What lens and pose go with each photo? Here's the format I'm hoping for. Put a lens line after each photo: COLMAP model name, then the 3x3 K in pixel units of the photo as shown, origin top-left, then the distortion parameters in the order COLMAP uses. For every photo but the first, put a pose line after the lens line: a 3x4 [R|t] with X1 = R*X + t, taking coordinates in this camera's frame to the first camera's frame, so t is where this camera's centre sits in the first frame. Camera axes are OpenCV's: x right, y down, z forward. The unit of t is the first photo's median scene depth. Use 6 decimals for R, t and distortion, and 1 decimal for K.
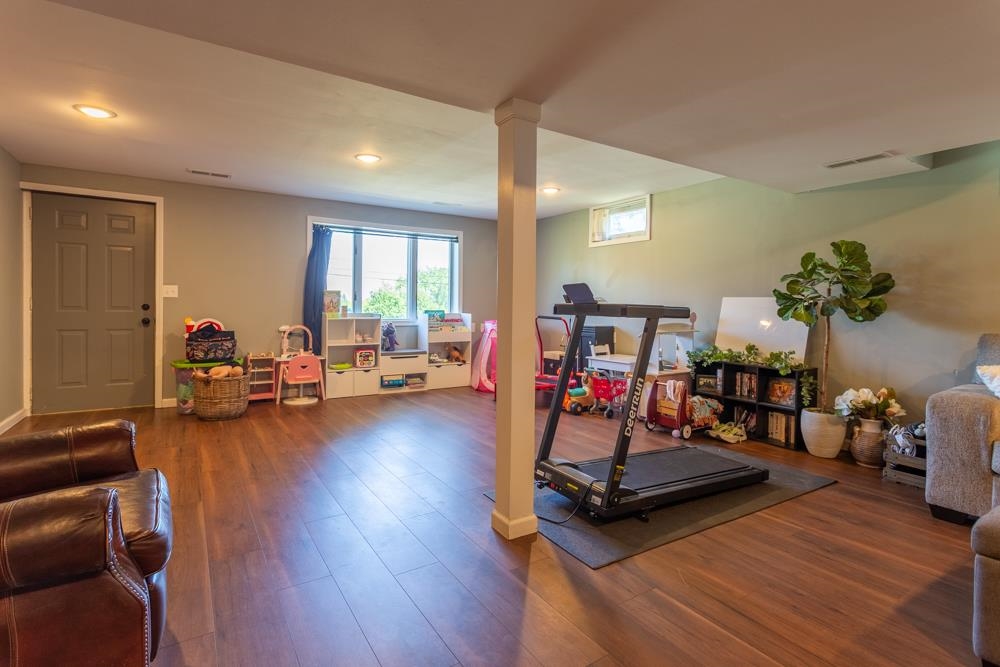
lens RADIAL K [[477.2, 0, 497.8], [0, 477.2, 308.3], [0, 0, 1]] dist [-0.000342, 0.001073]
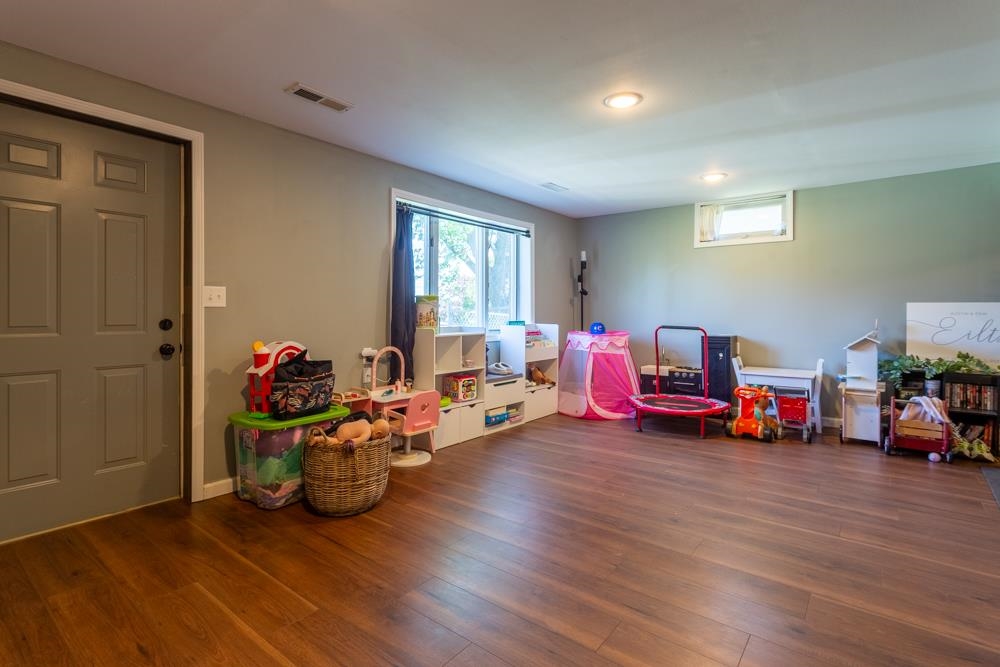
lens RADIAL K [[477.2, 0, 495.7], [0, 477.2, 311.9], [0, 0, 1]] dist [-0.000342, 0.001073]
pose [[0.946915, -0.010174, 0.321322, -0.473018], [0.012186, 0.999917, -0.004251, -0.008743], [-0.321252, 0.007941, 0.946960, 0.292613]]
